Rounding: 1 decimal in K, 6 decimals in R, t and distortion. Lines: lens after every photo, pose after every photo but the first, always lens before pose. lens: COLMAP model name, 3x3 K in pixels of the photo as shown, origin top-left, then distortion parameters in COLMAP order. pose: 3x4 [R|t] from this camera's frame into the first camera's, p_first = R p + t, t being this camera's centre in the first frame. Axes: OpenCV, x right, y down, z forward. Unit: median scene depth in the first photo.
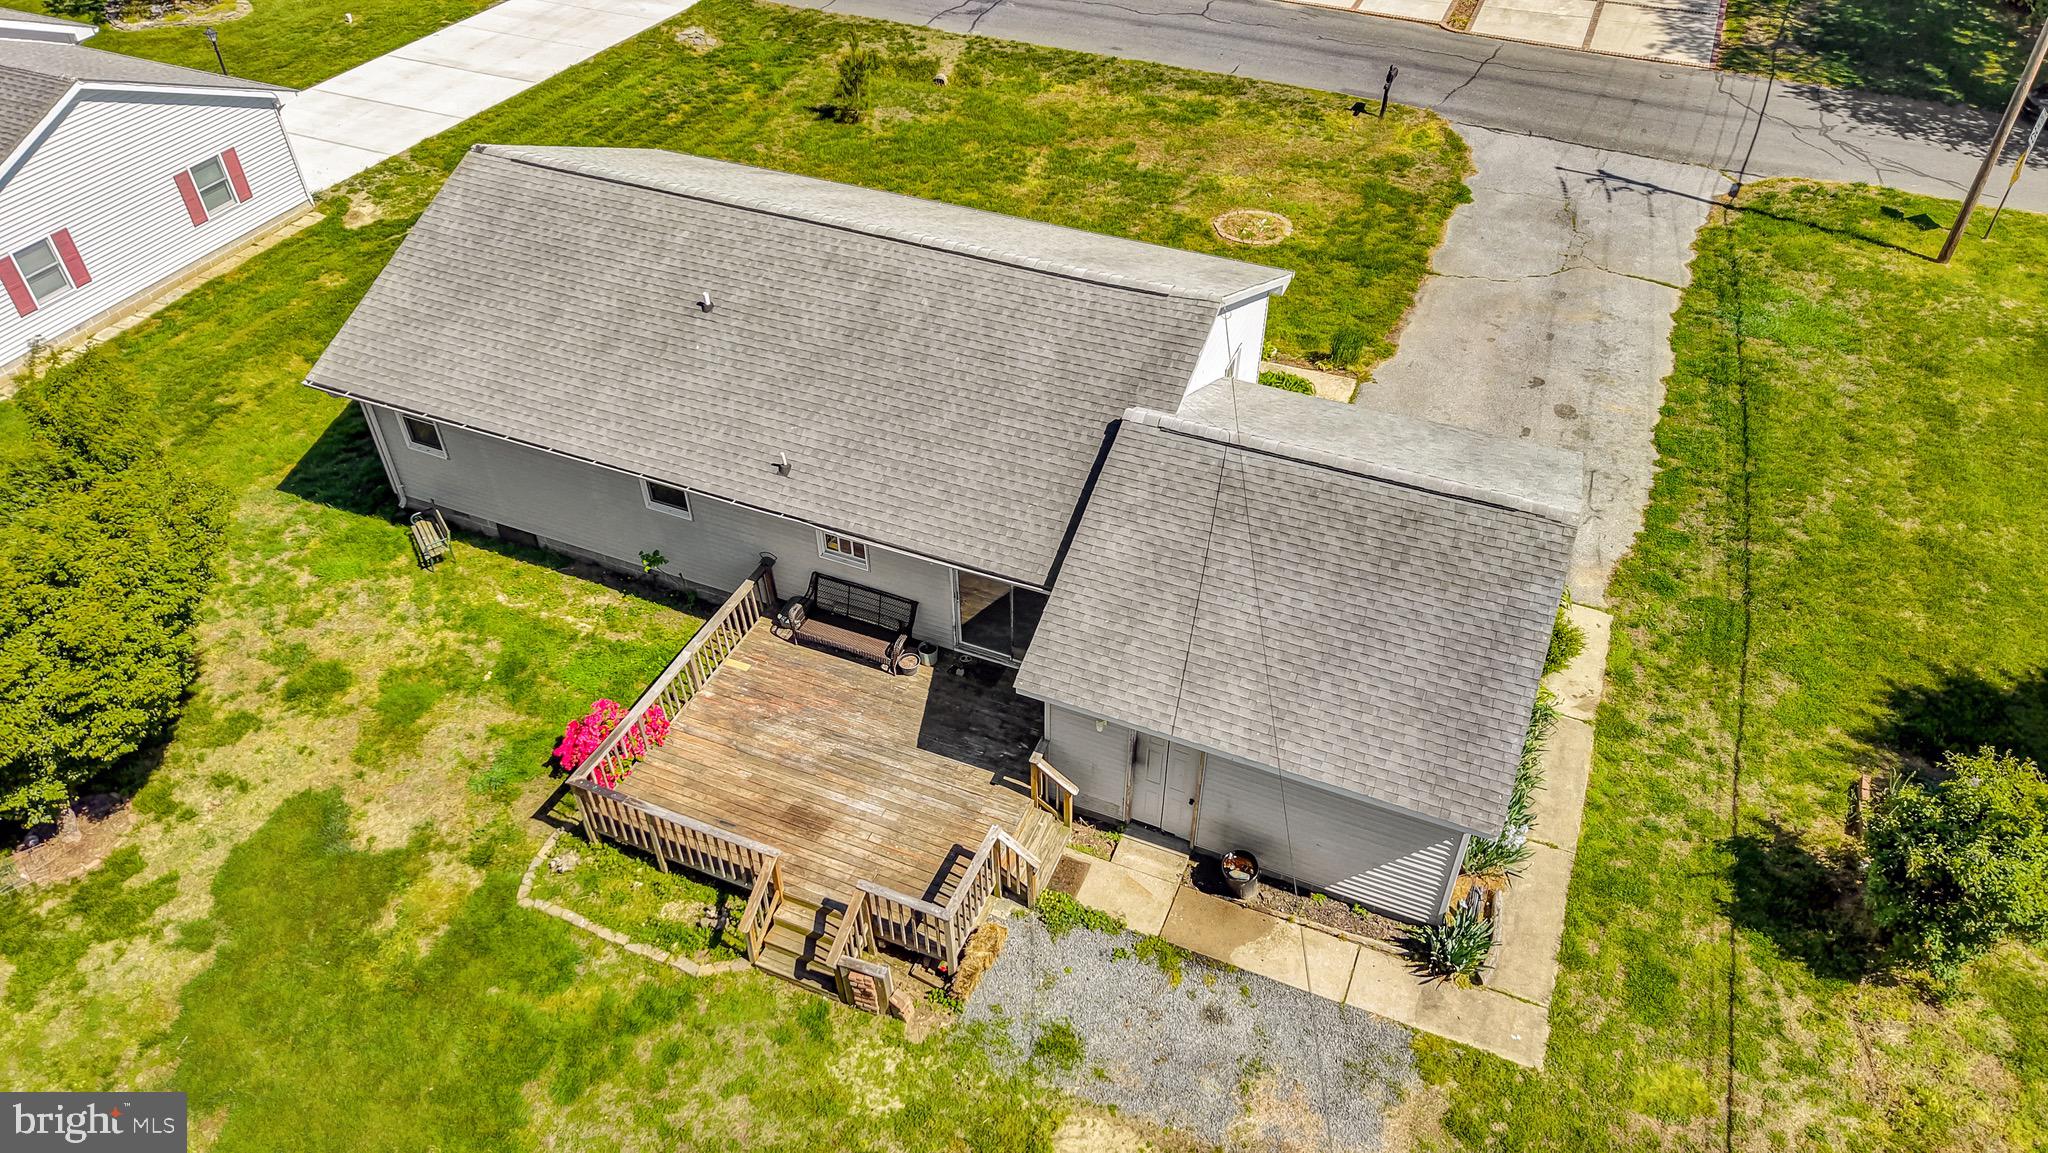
lens RADIAL K [[1367.7, 0, 1029.9], [0, 1367.7, 568.3], [0, 0, 1]] dist [0.045561, -0.053312]
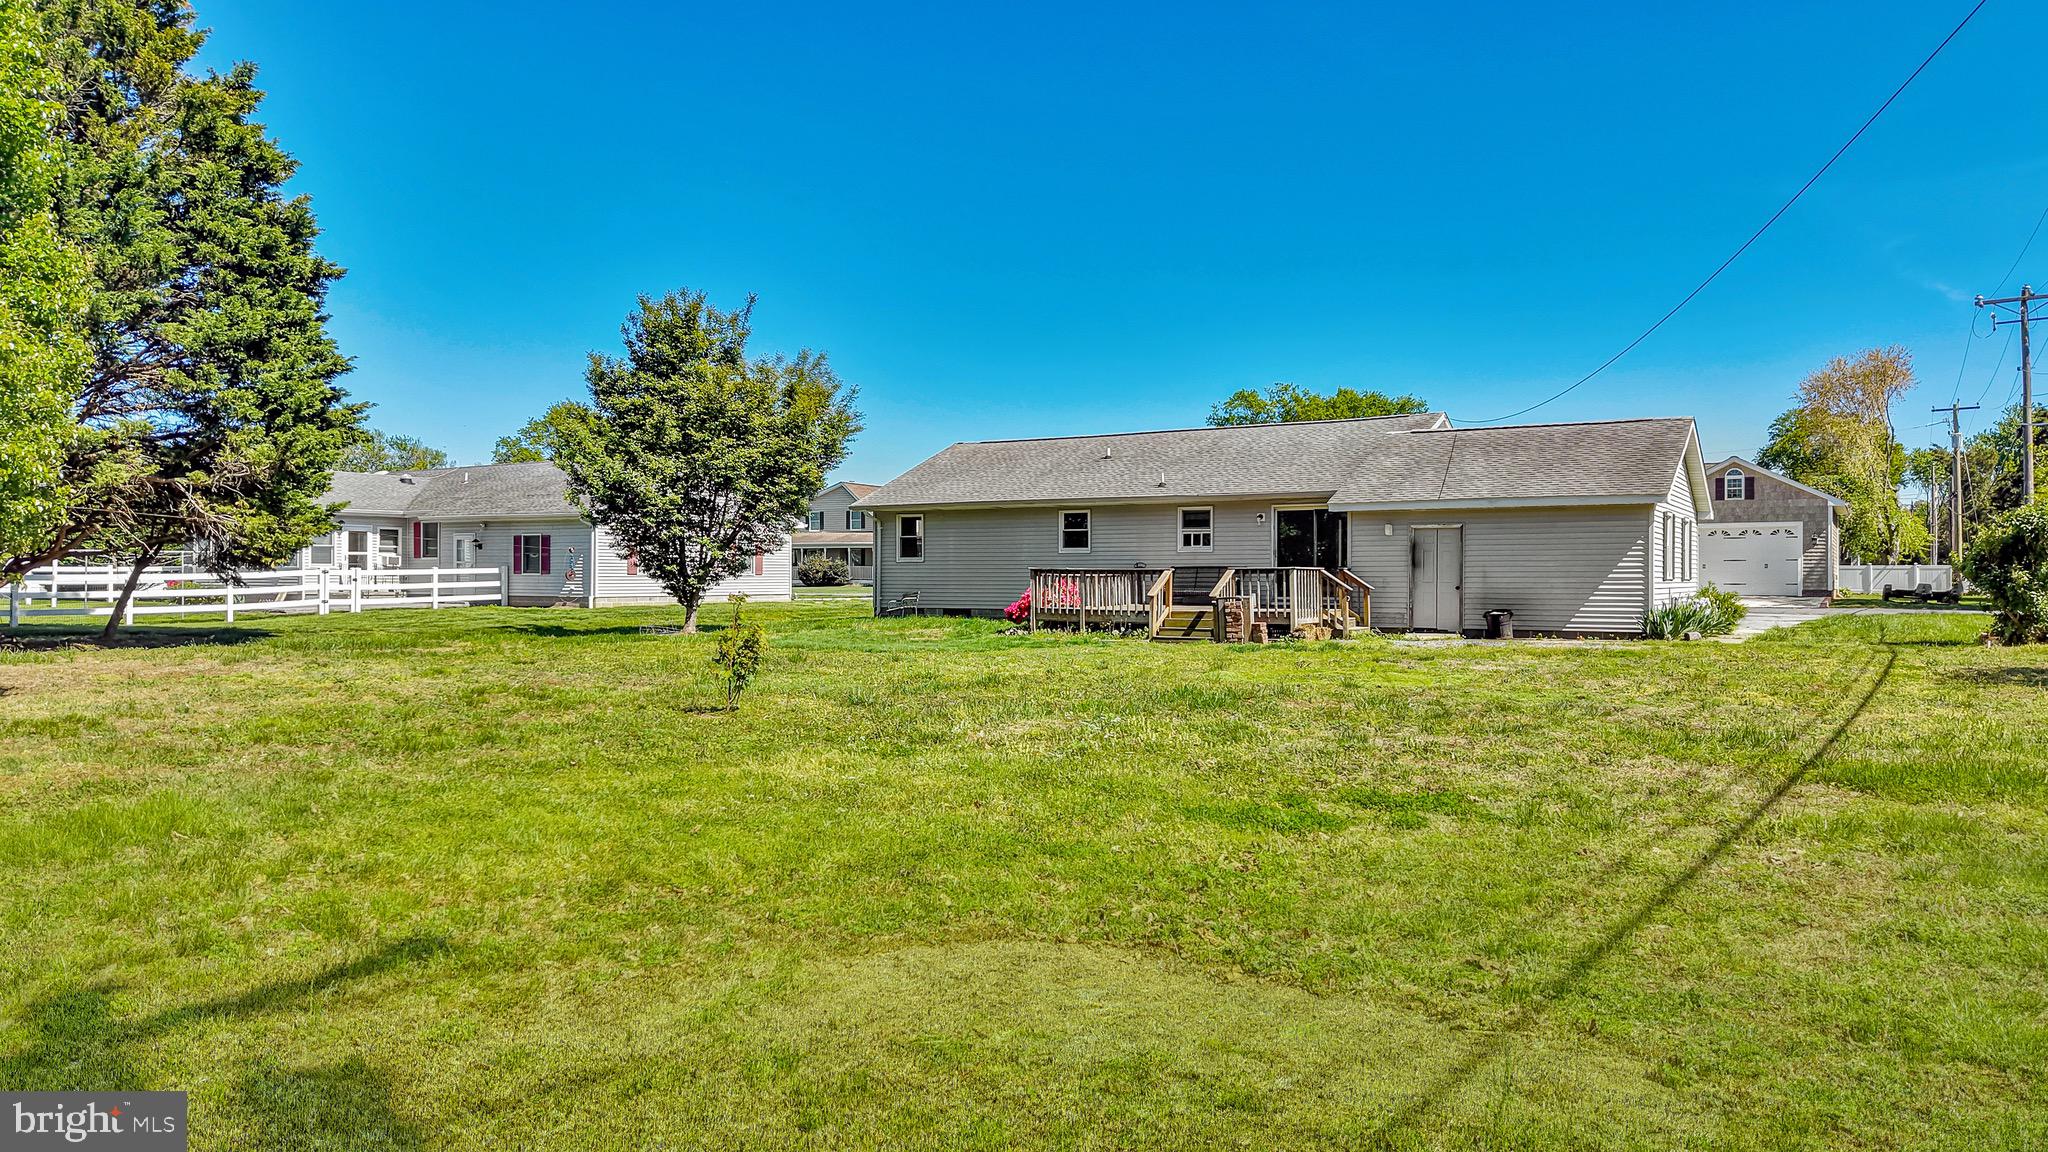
lens RADIAL K [[1367.7, 0, 1030.3], [0, 1367.7, 570.9], [0, 0, 1]] dist [0.045561, -0.053312]
pose [[0.990280, 0.002639, -0.139065, -0.102486], [-0.093104, 0.755363, -0.648659, 0.941888], [0.103332, 0.655302, 0.748266, -0.109506]]
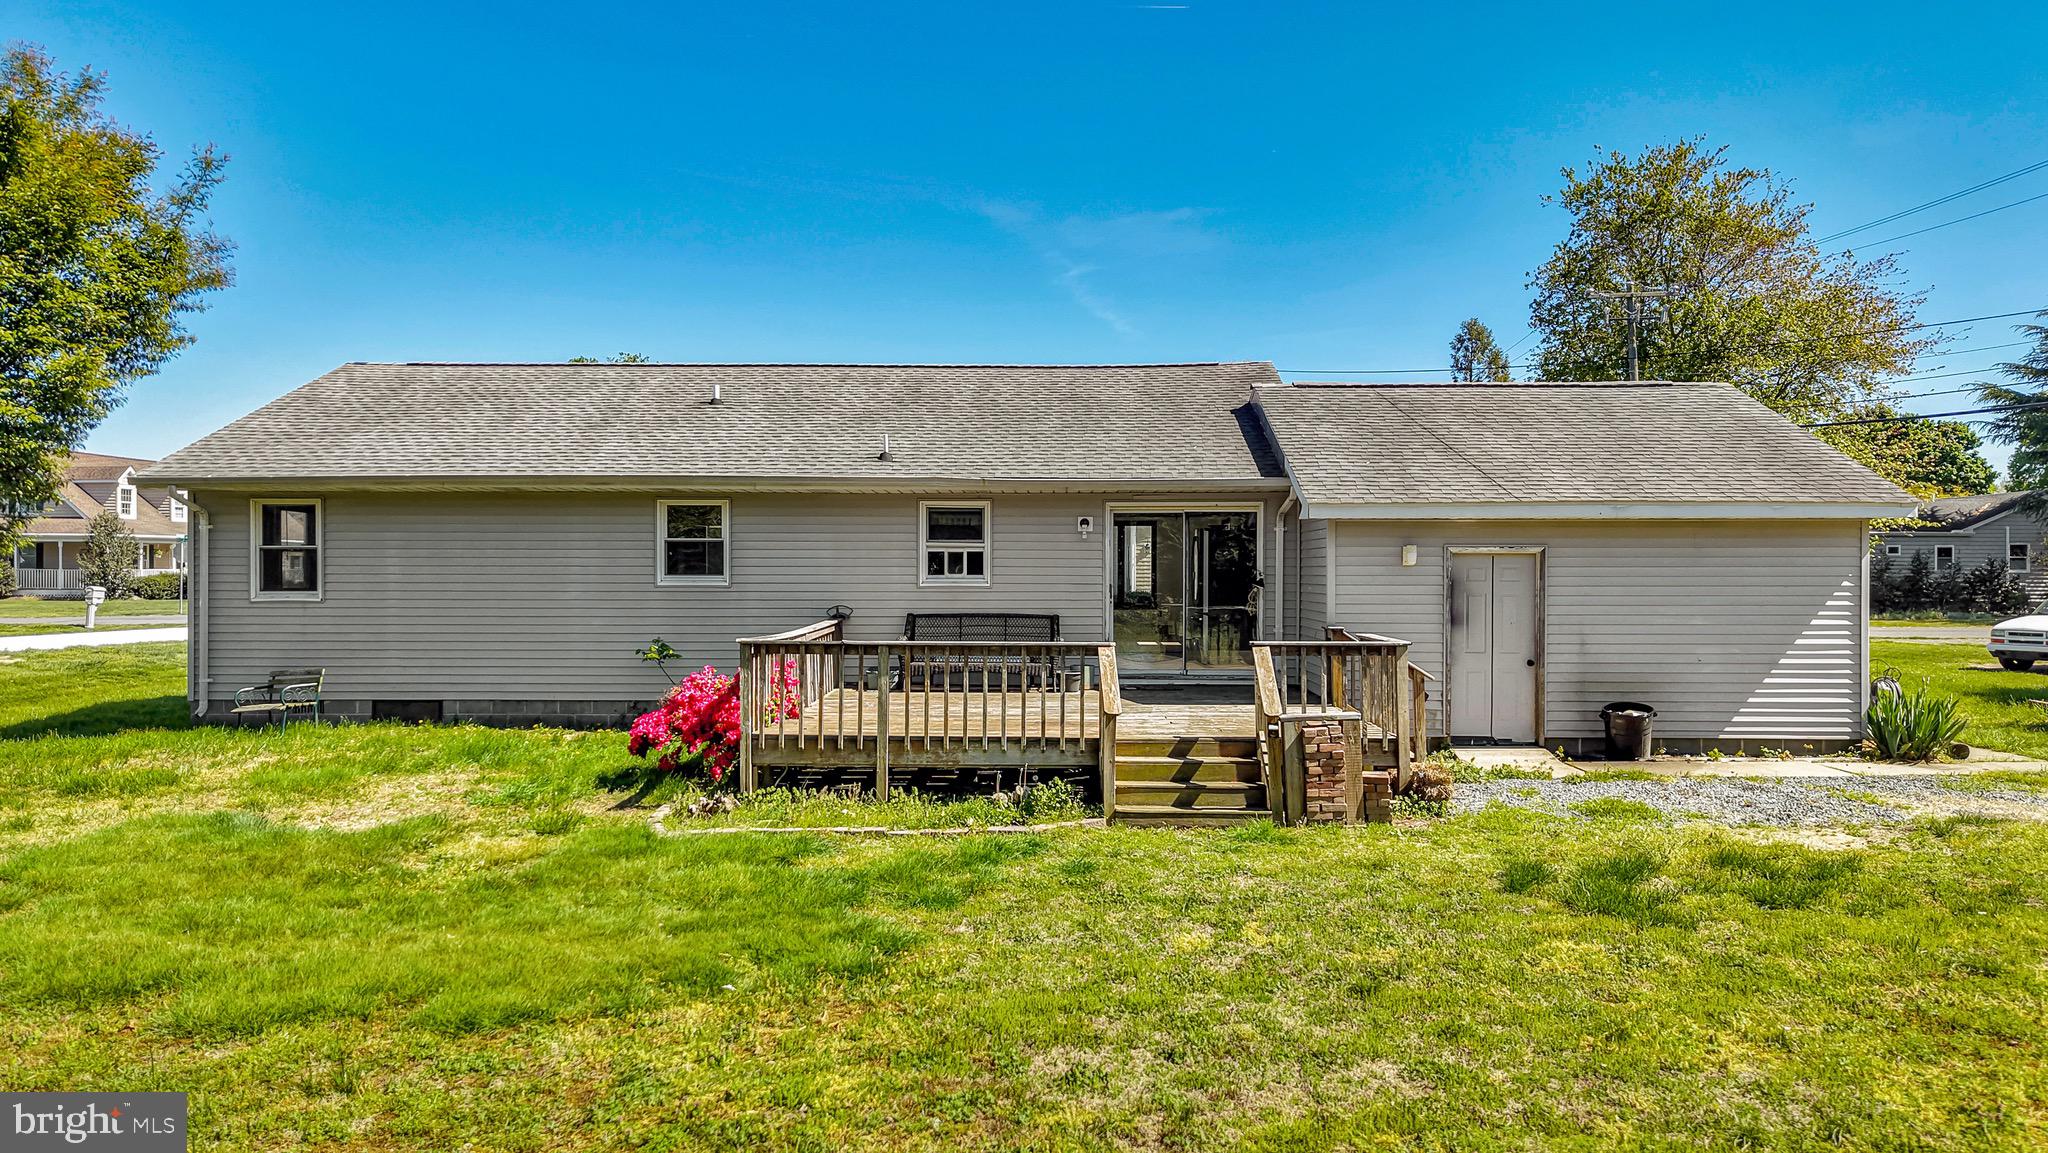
lens RADIAL K [[1367.7, 0, 1030.9], [0, 1367.7, 573.3], [0, 0, 1]] dist [0.045561, -0.053312]
pose [[0.928562, 0.002255, 0.371170, -0.367060], [0.239632, 0.760018, -0.604110, 0.449742], [-0.283459, 0.649898, 0.705184, 0.410149]]
